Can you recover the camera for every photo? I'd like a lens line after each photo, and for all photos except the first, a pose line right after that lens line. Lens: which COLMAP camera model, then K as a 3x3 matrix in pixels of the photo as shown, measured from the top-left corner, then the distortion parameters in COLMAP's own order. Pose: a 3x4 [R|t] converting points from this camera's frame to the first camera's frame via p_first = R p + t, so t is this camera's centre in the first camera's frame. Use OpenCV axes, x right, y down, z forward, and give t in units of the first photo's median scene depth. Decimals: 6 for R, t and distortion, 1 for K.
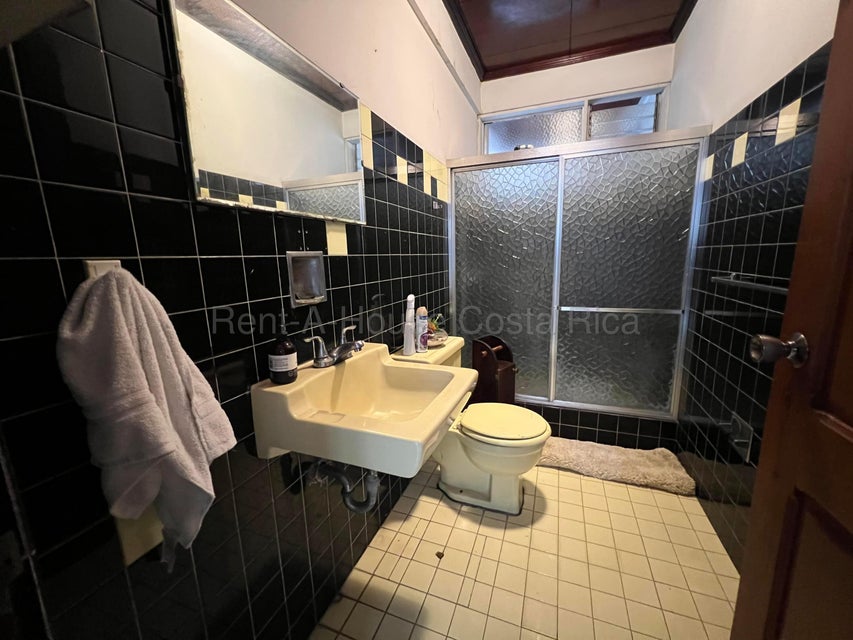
lens RADIAL K [[343.4, 0, 426.2], [0, 343.4, 320.6], [0, 0, 1]] dist [-0.002419, -0.000149]
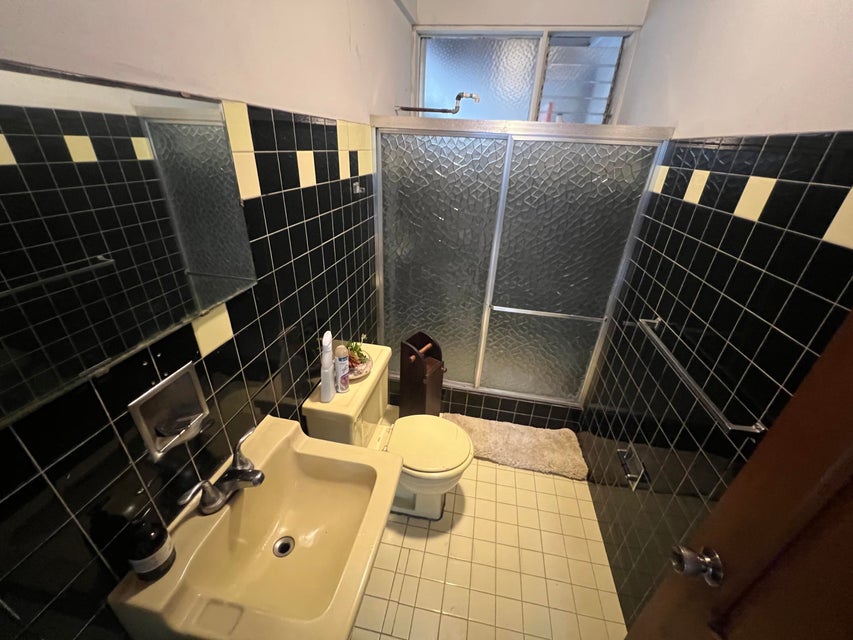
lens RADIAL K [[342.4, 0, 427.5], [0, 342.4, 321.1], [0, 0, 1]] dist [-0.003756, 0.000774]
pose [[0.980032, -0.023709, 0.197421, 0.026099], [-0.035007, 0.956784, 0.288685, -0.291443], [-0.195734, -0.289832, 0.936849, 0.143311]]
